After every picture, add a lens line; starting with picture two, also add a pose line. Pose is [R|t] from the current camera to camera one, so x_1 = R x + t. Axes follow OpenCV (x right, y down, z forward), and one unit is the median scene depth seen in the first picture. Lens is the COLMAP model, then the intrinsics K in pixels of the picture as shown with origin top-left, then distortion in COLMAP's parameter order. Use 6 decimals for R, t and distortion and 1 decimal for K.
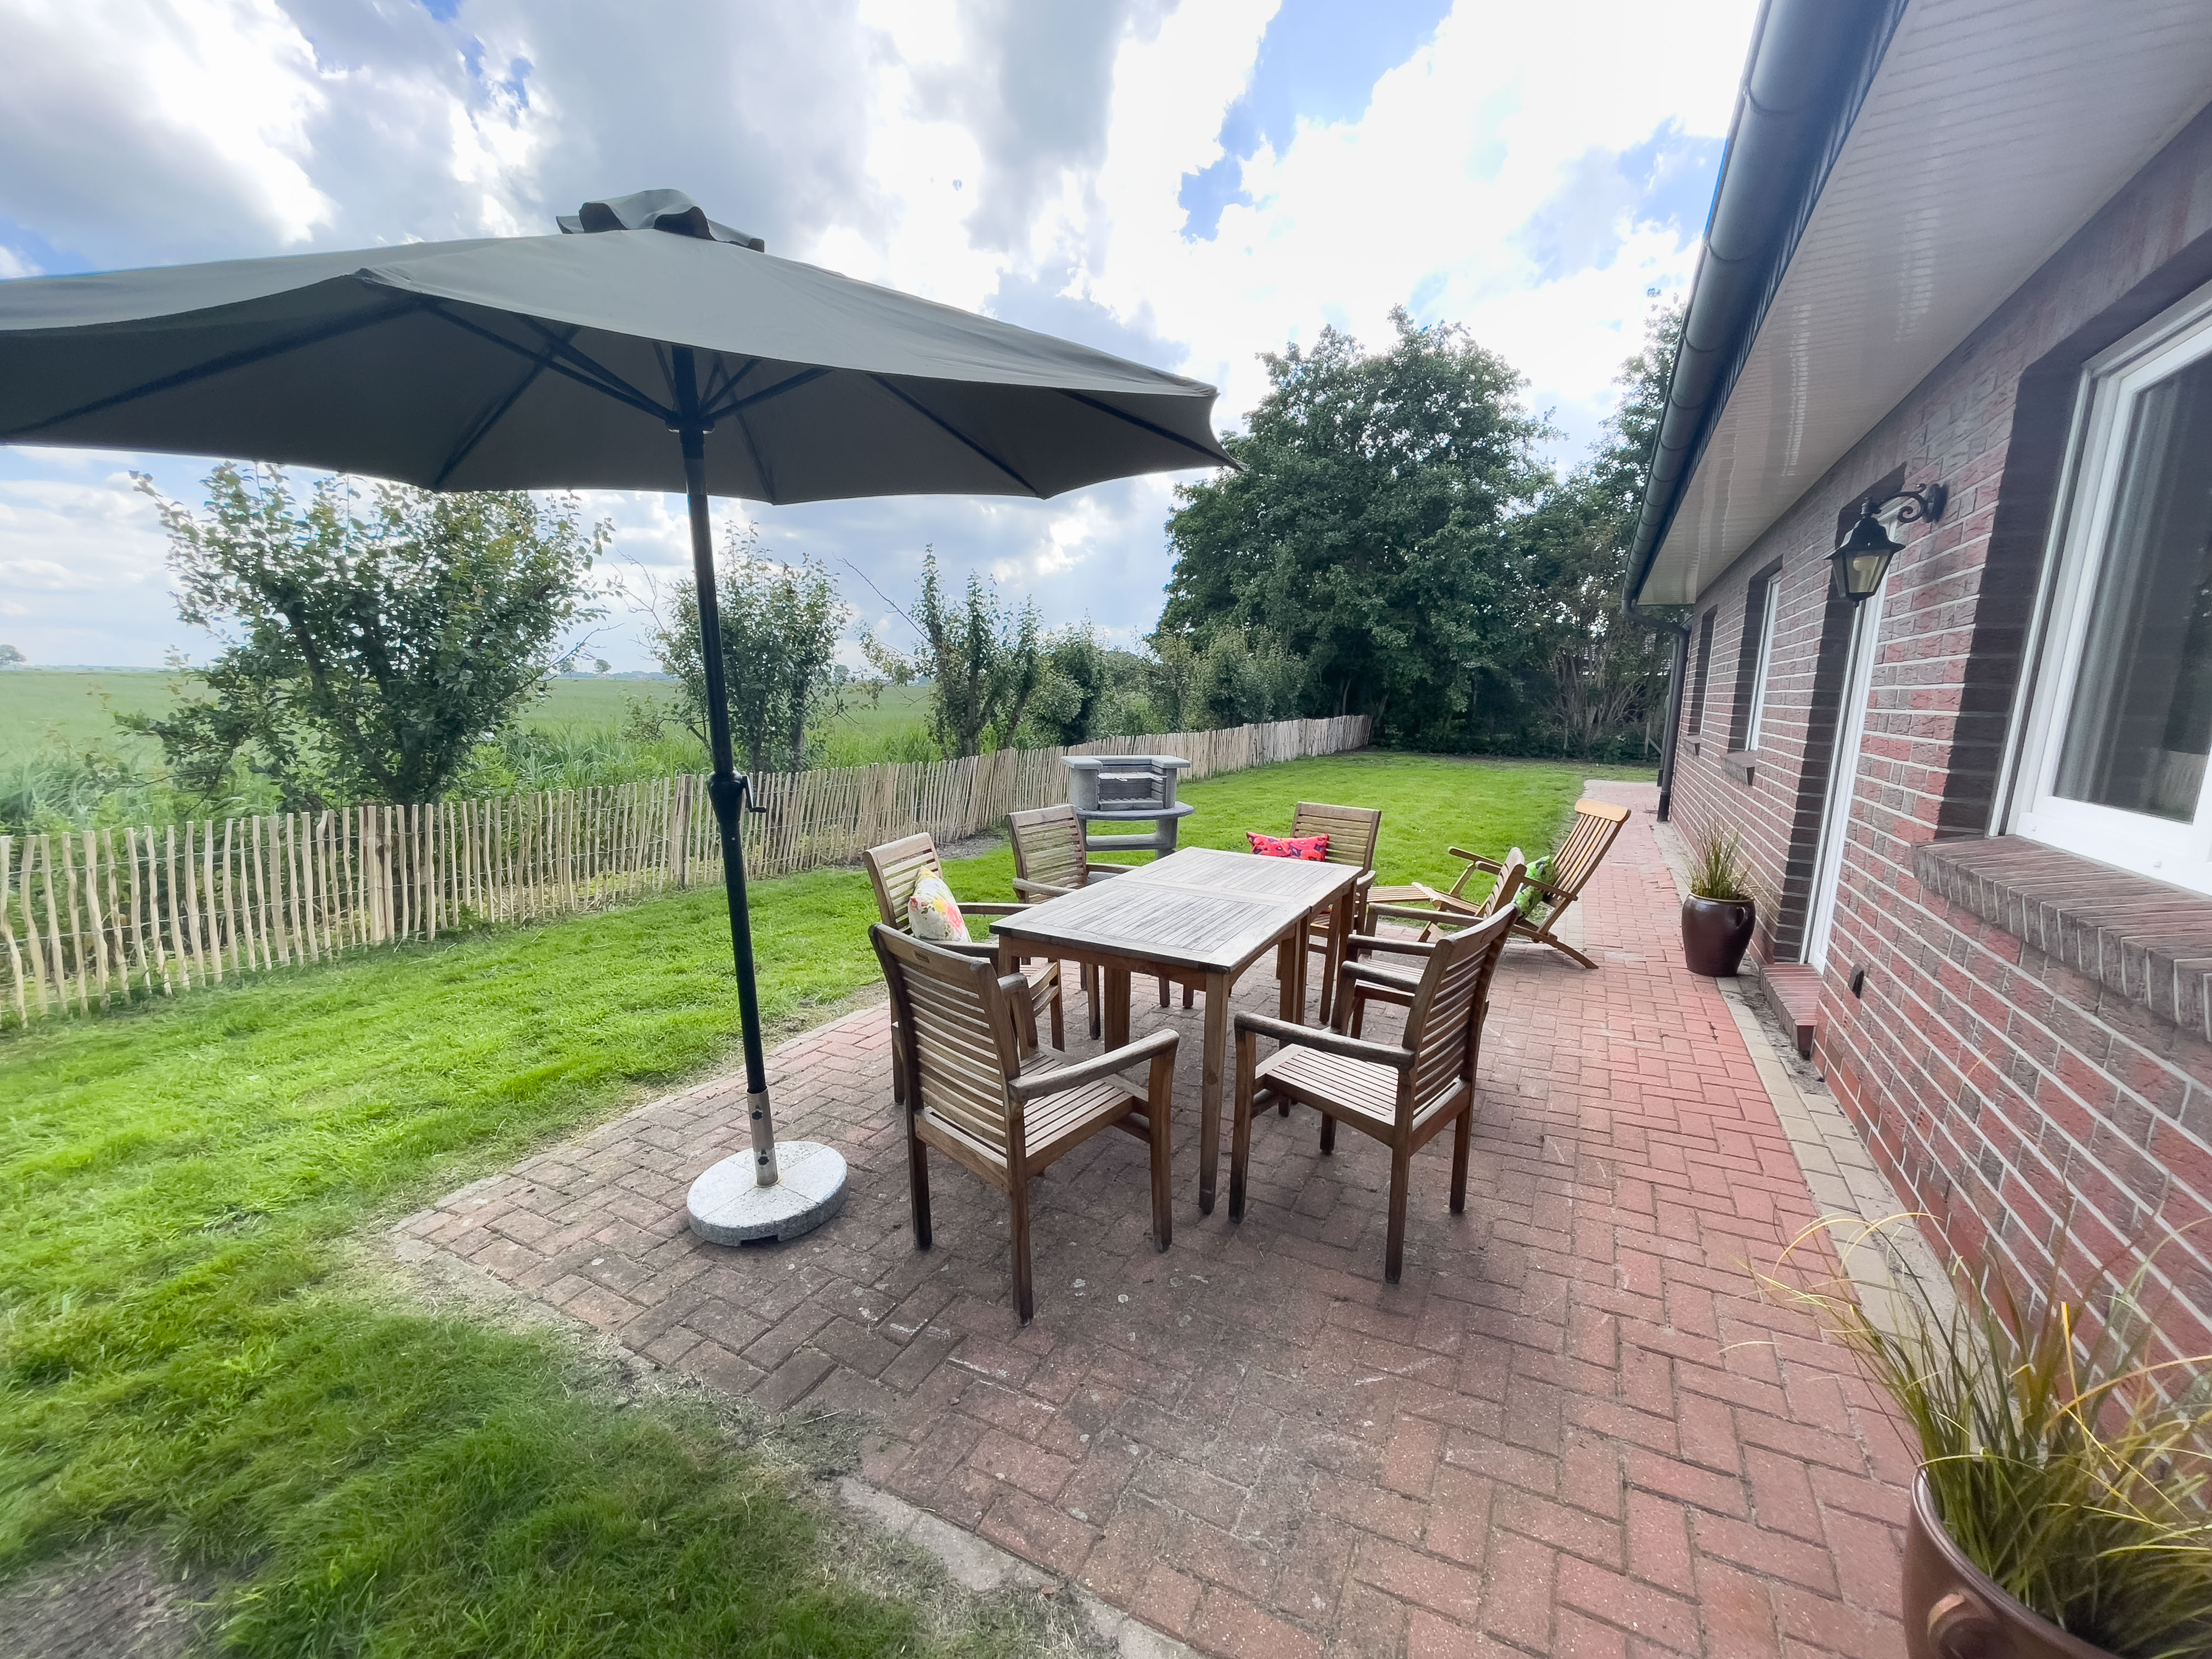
lens RADIAL K [[904.7, 0, 1105.6], [0, 904.7, 853.9], [0, 0, 1]] dist [-0.000972, -0.000209]
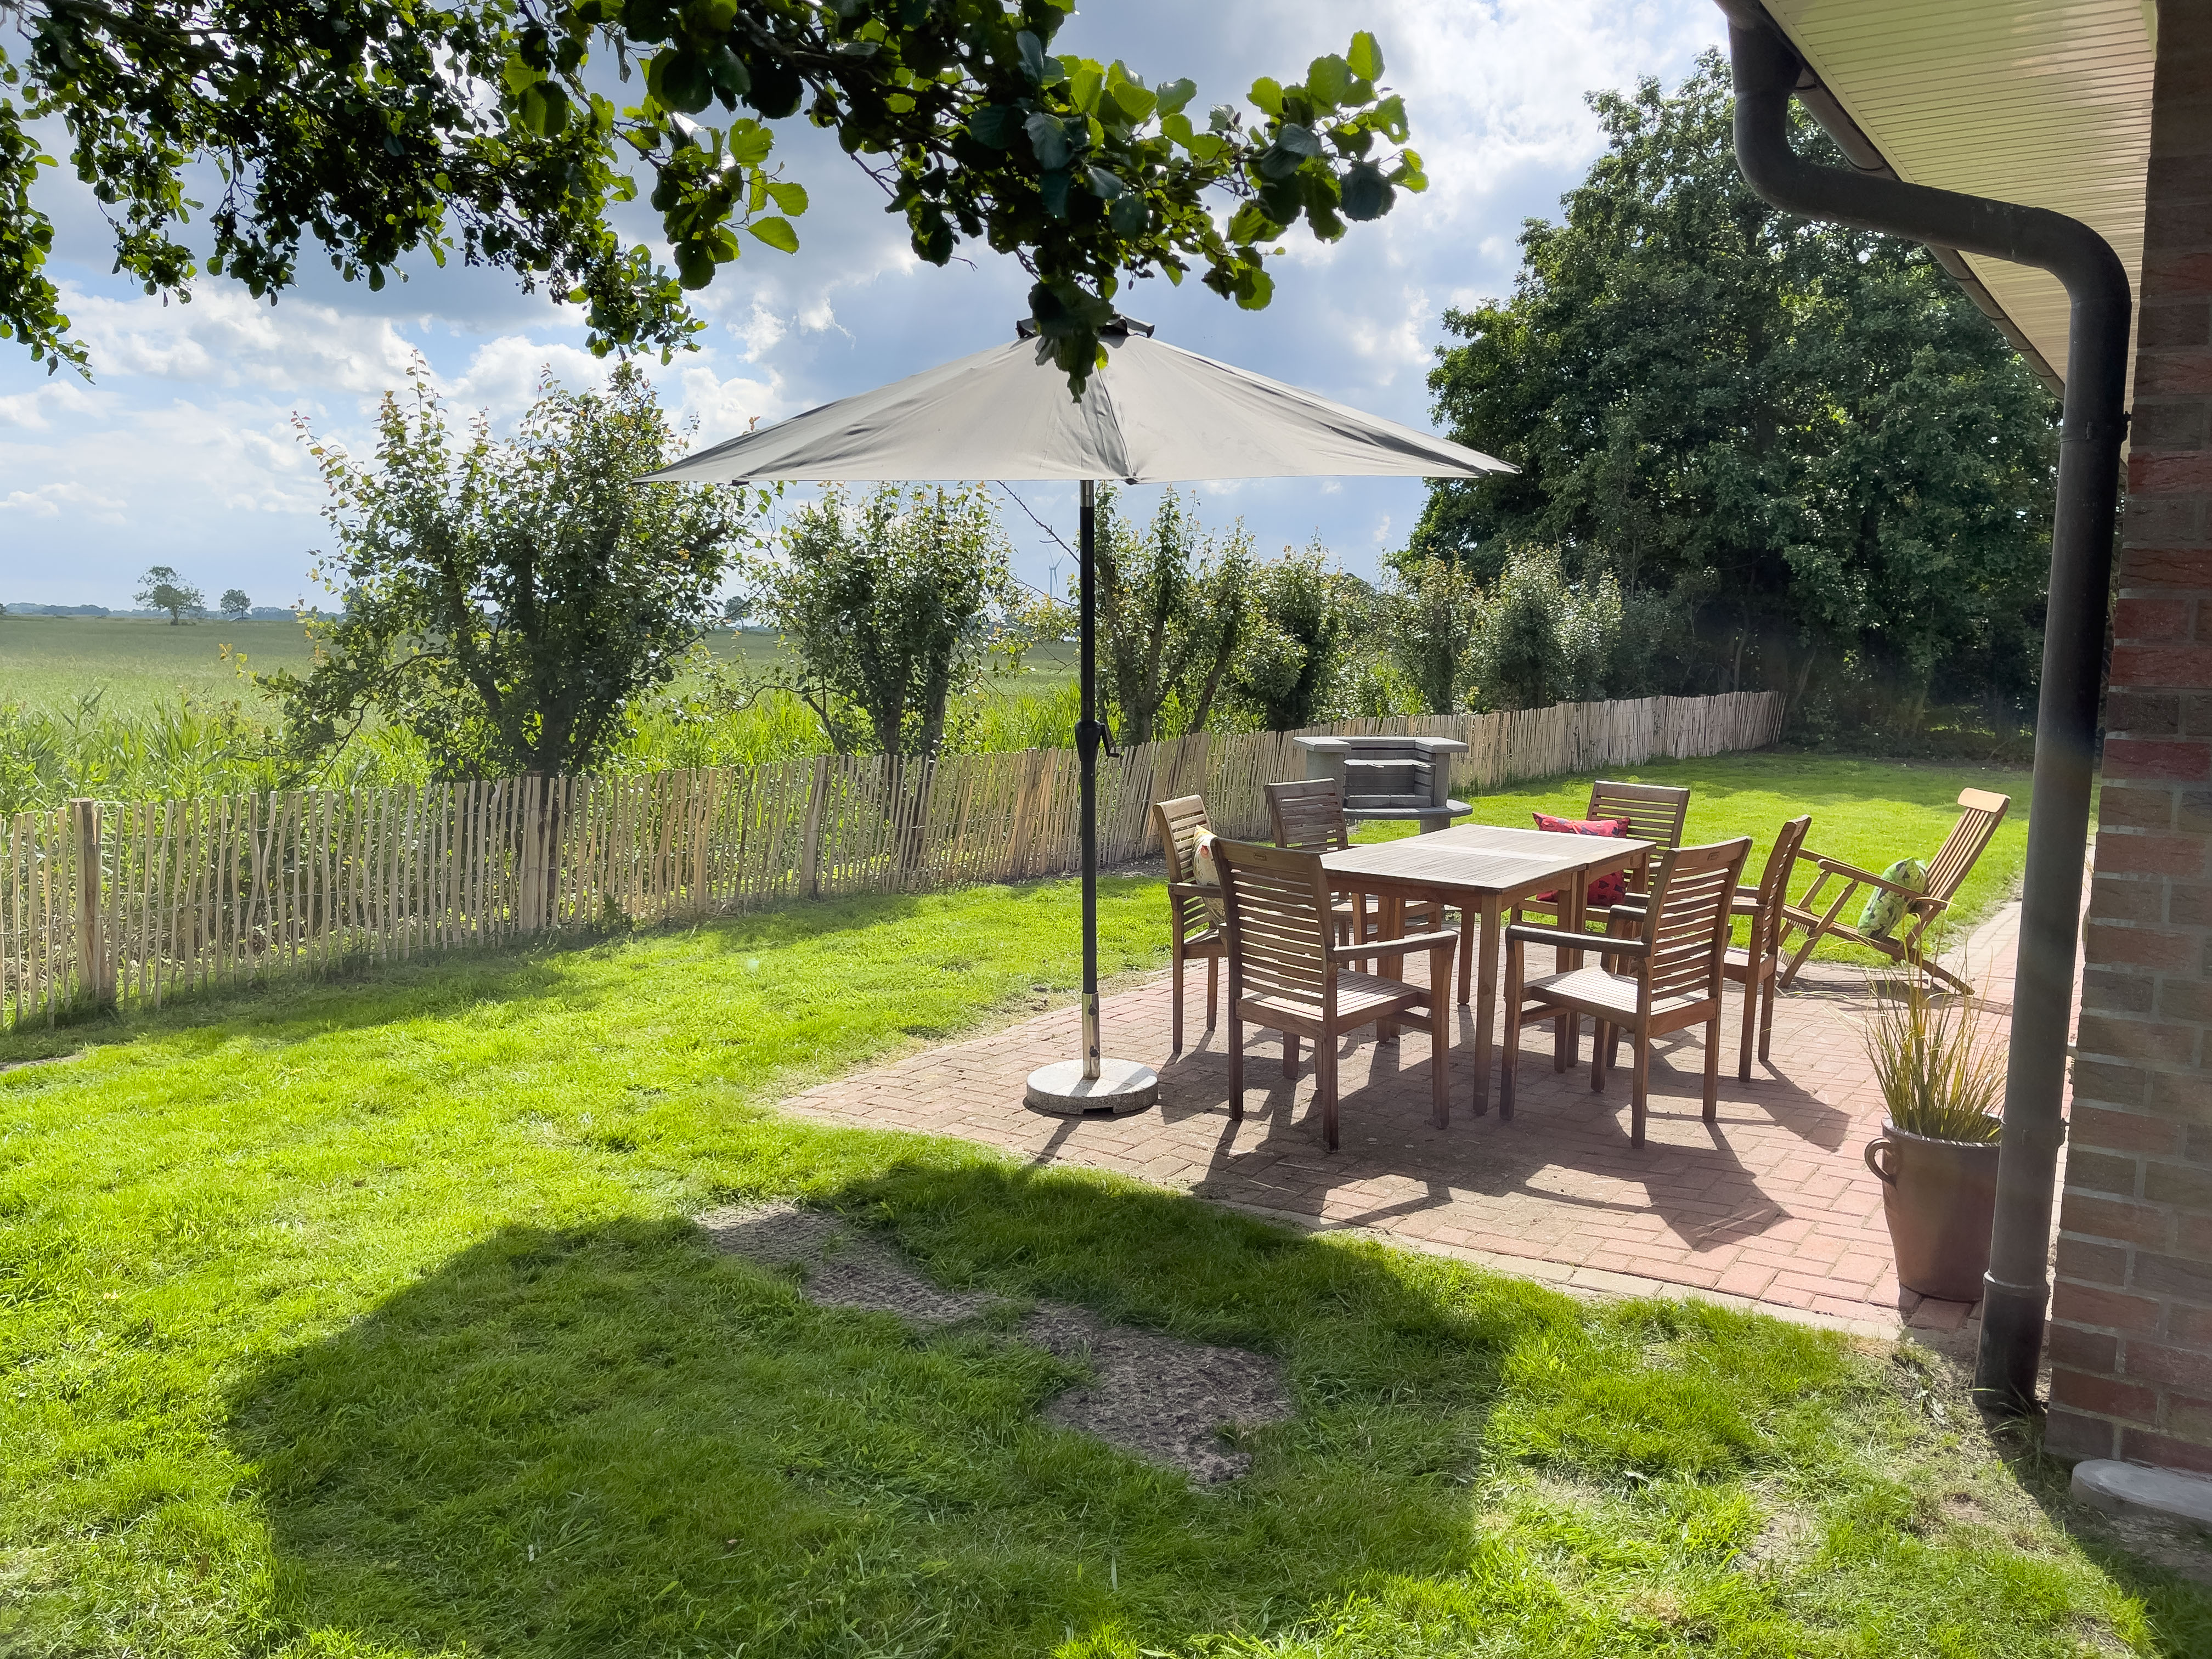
lens RADIAL K [[1819.6, 0, 1106.0], [0, 1819.6, 829.5], [0, 0, 1]] dist [-0.011158, -0.002800]
pose [[0.994556, 0.016204, -0.102933, -0.020334], [-0.023986, 0.996908, -0.074825, 0.036833], [0.101402, 0.076887, 0.991870, -0.221216]]
